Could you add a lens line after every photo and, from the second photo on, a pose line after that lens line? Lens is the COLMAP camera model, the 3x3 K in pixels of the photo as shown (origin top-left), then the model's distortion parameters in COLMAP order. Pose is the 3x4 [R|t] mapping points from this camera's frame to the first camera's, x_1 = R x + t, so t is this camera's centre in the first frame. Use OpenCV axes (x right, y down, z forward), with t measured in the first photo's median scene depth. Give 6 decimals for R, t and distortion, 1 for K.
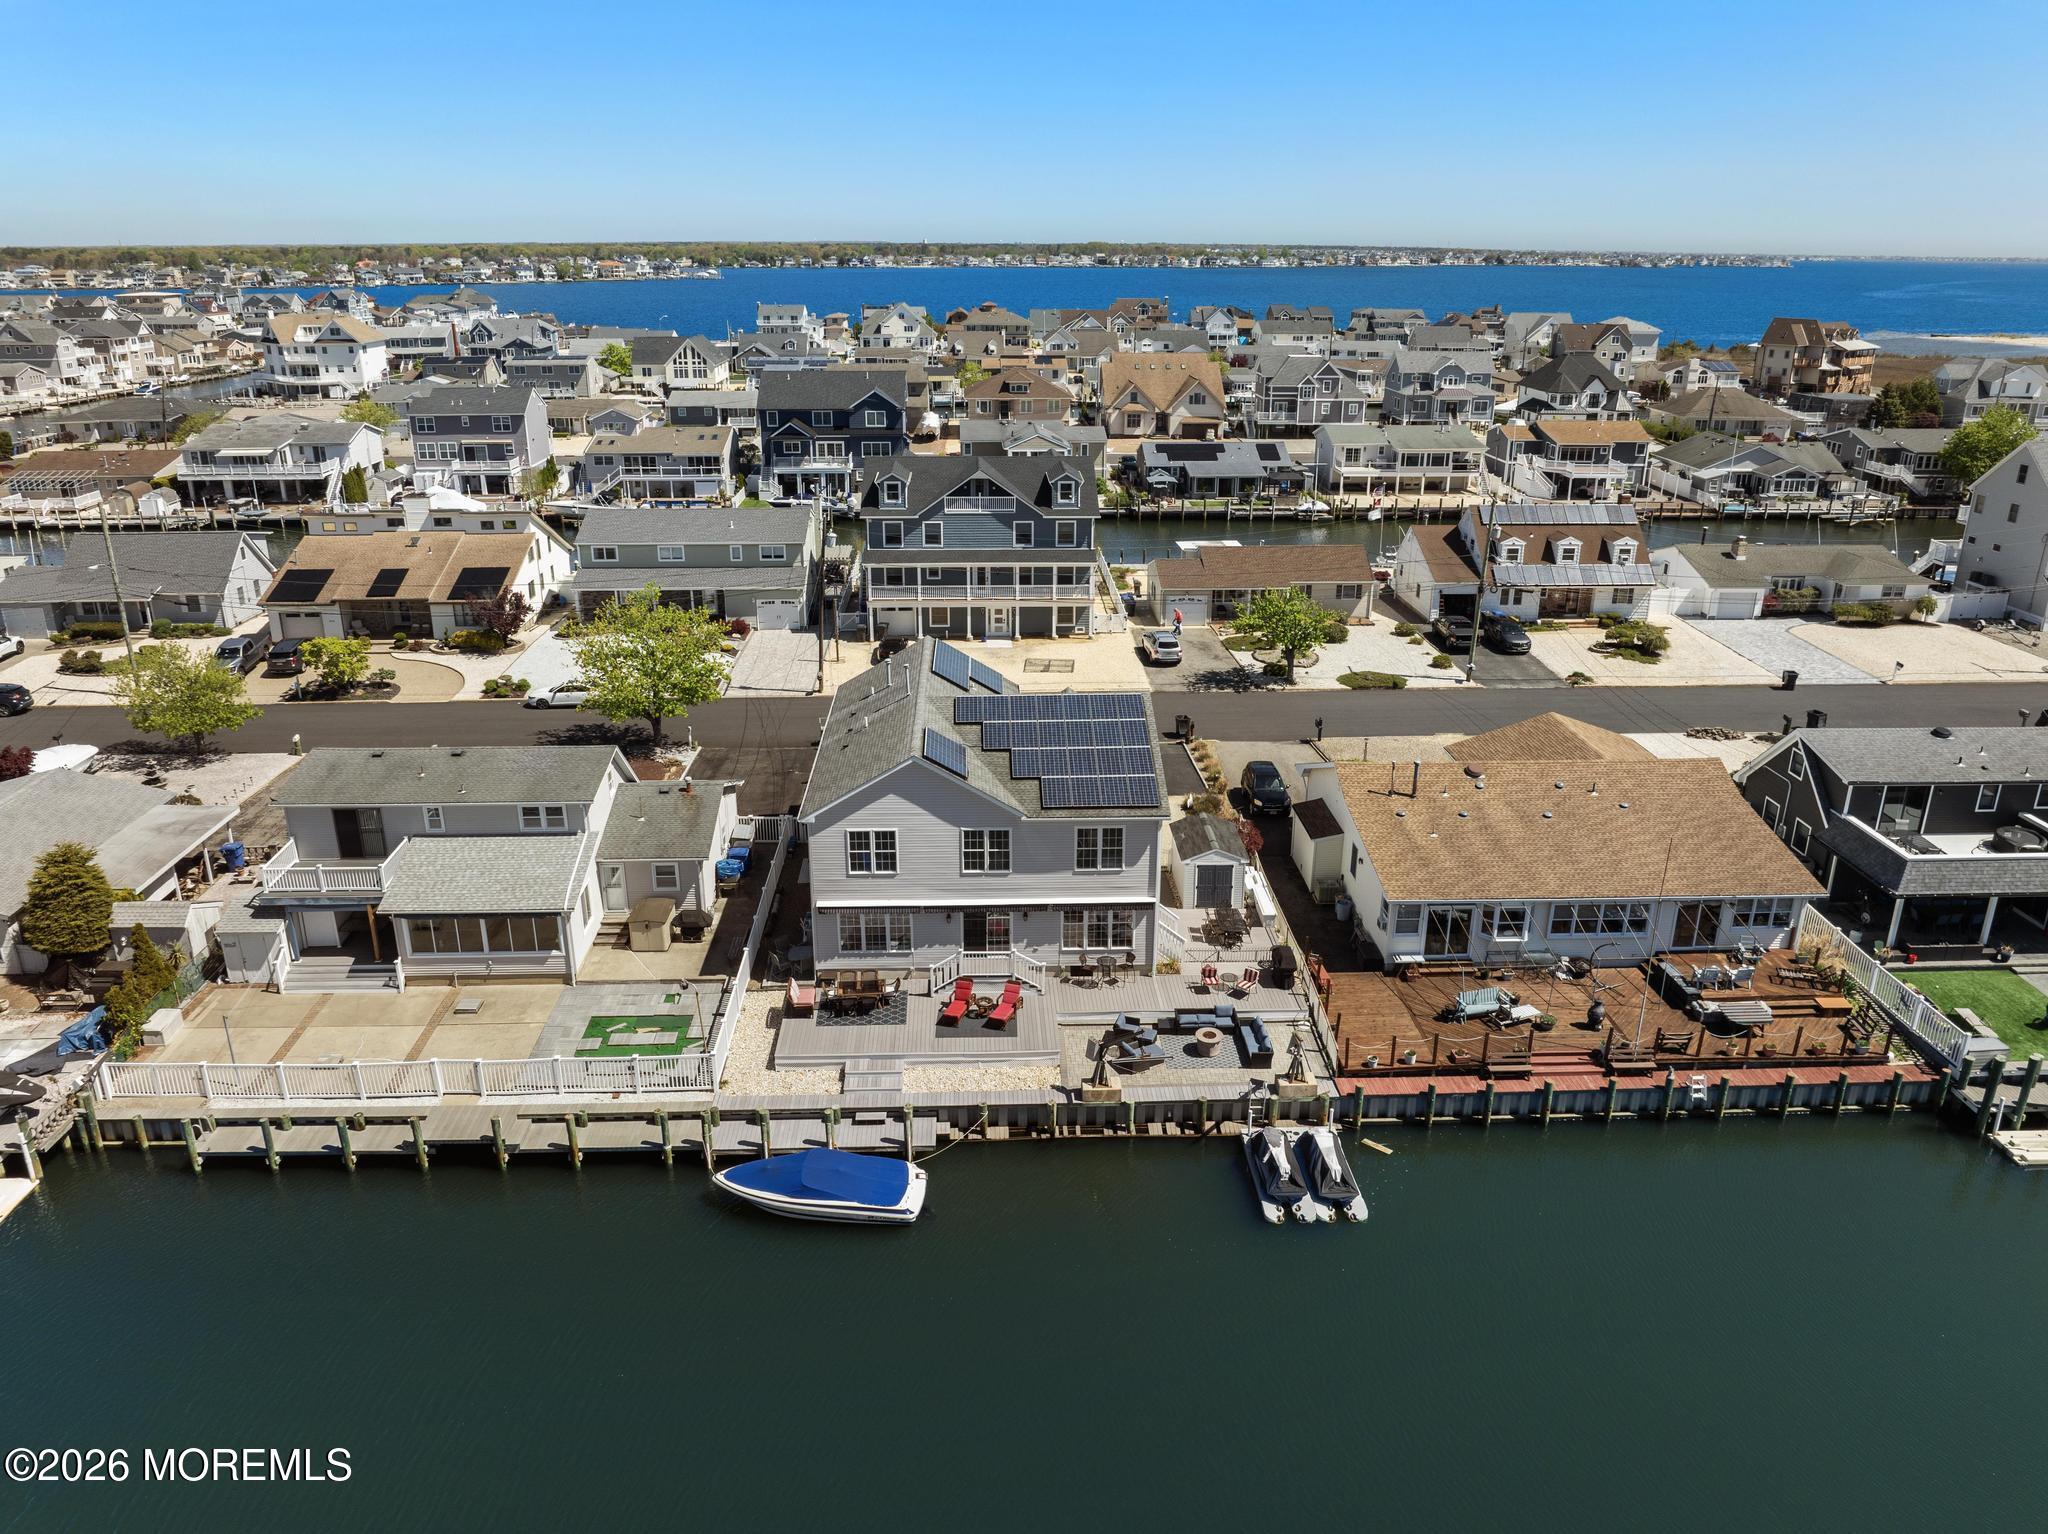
lens RADIAL K [[1434.4, 0, 1024.0], [0, 1434.4, 767.0], [0, 0, 1]] dist [-0.019300, -0.026749]
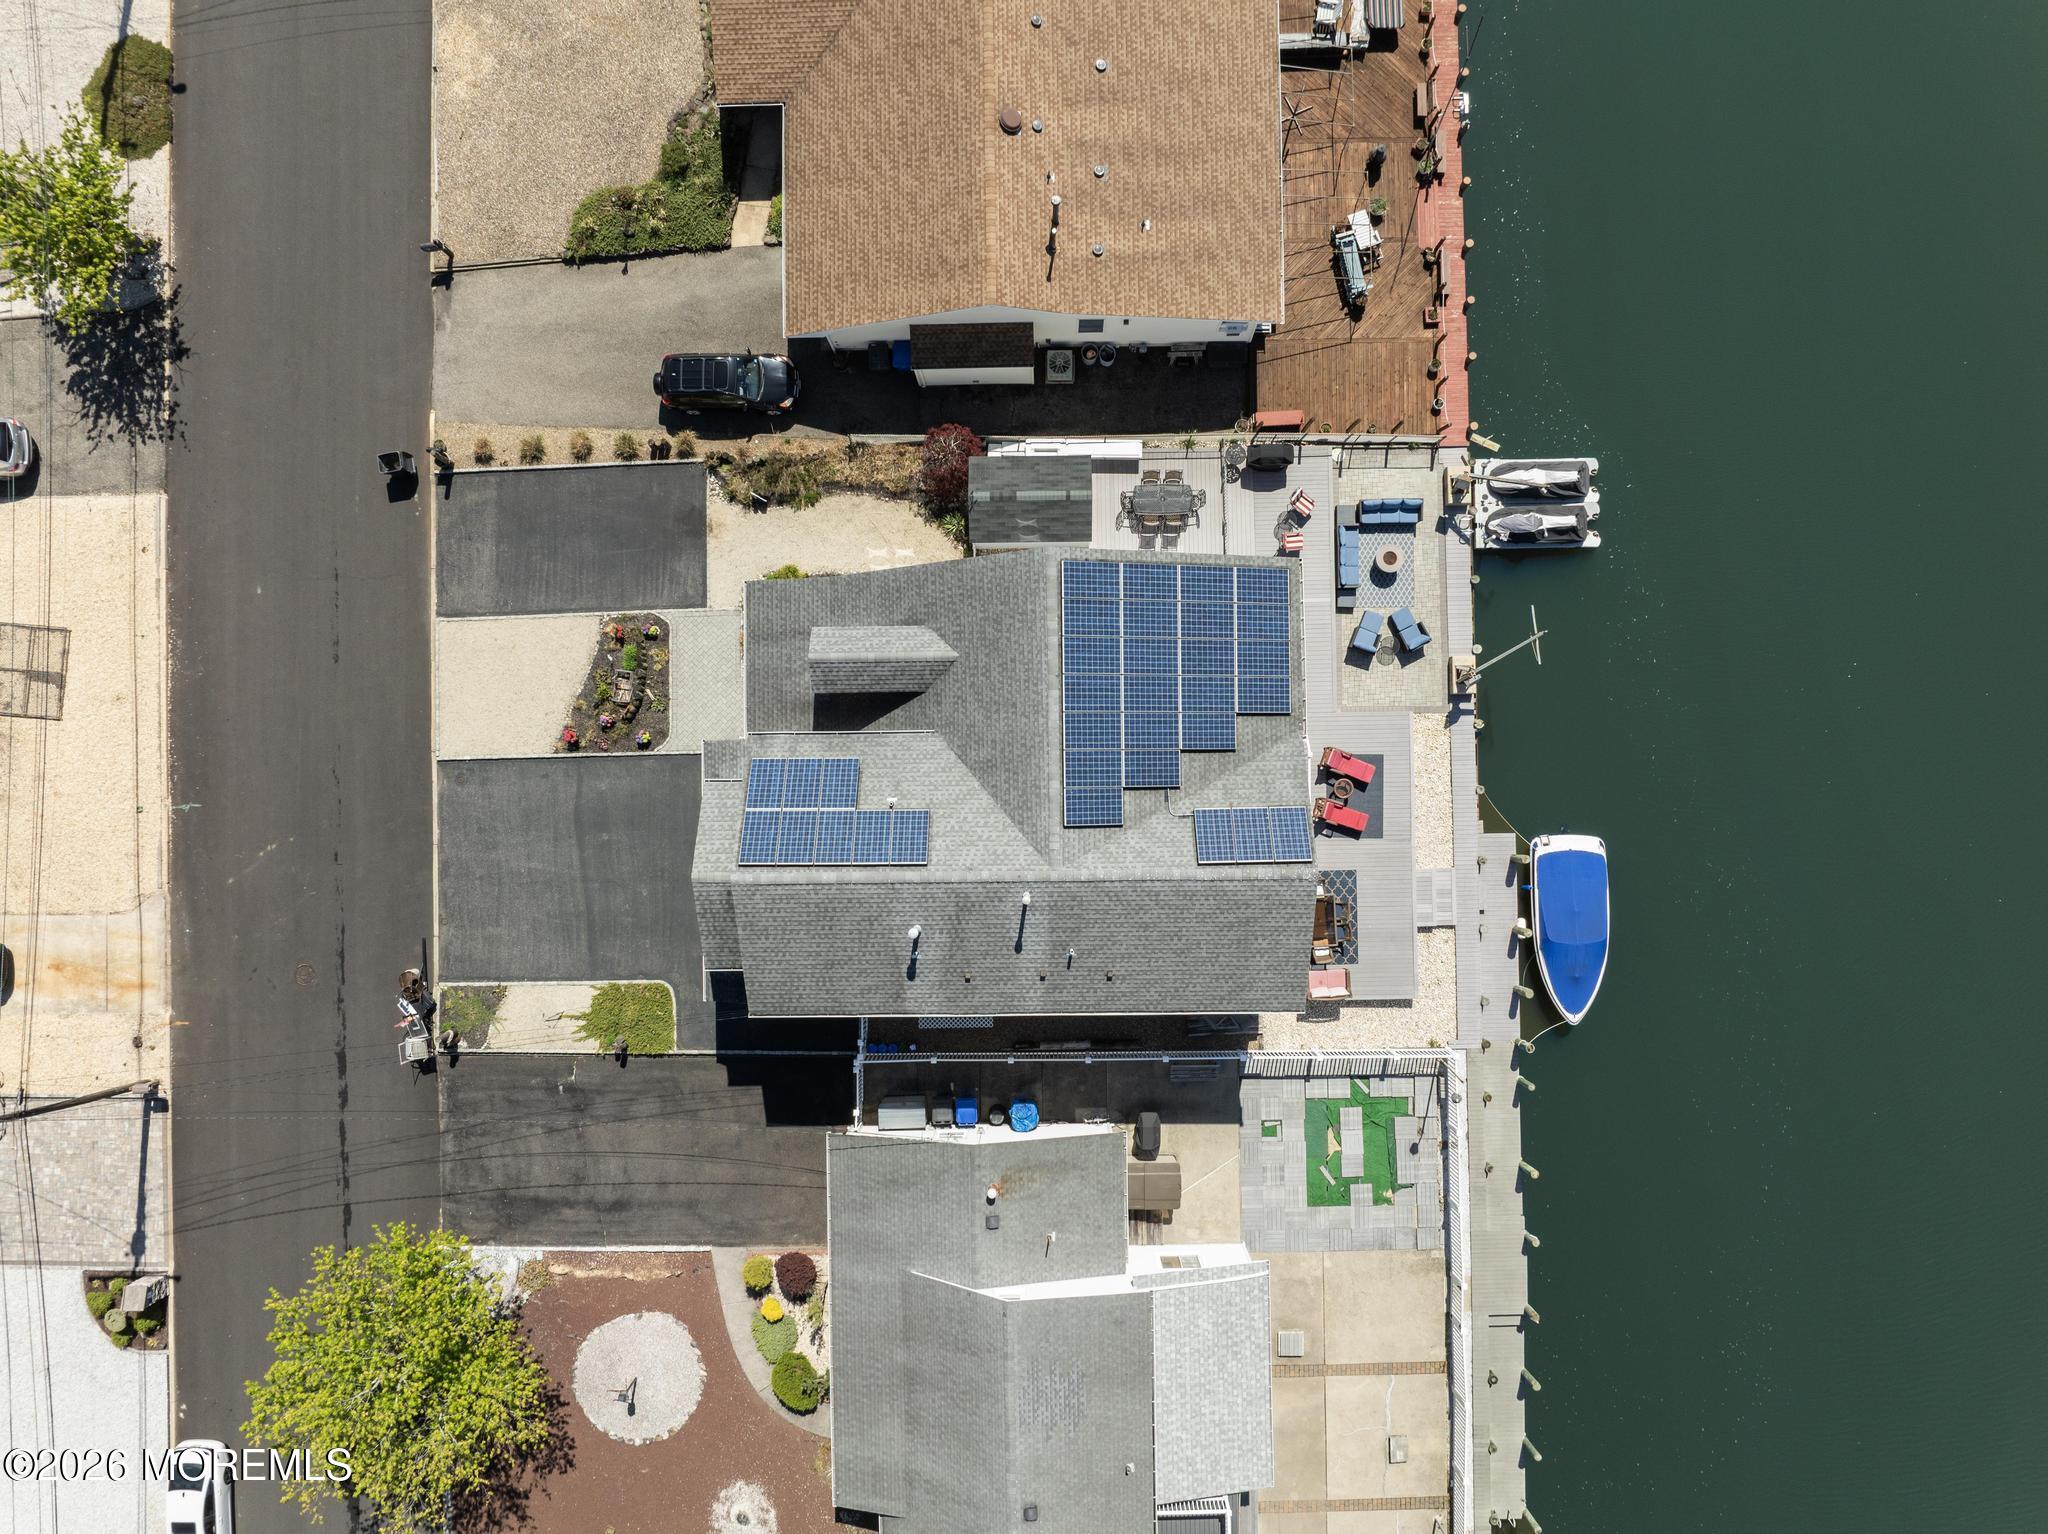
lens RADIAL K [[1434.4, 0, 1024.0], [0, 1434.4, 767.0], [0, 0, 1]] dist [-0.019300, -0.026749]
pose [[0.023423, -0.999587, 0.016662, -0.033177], [0.350044, 0.023812, 0.936430, -0.790601], [-0.936440, -0.016101, 0.350458, 0.854529]]
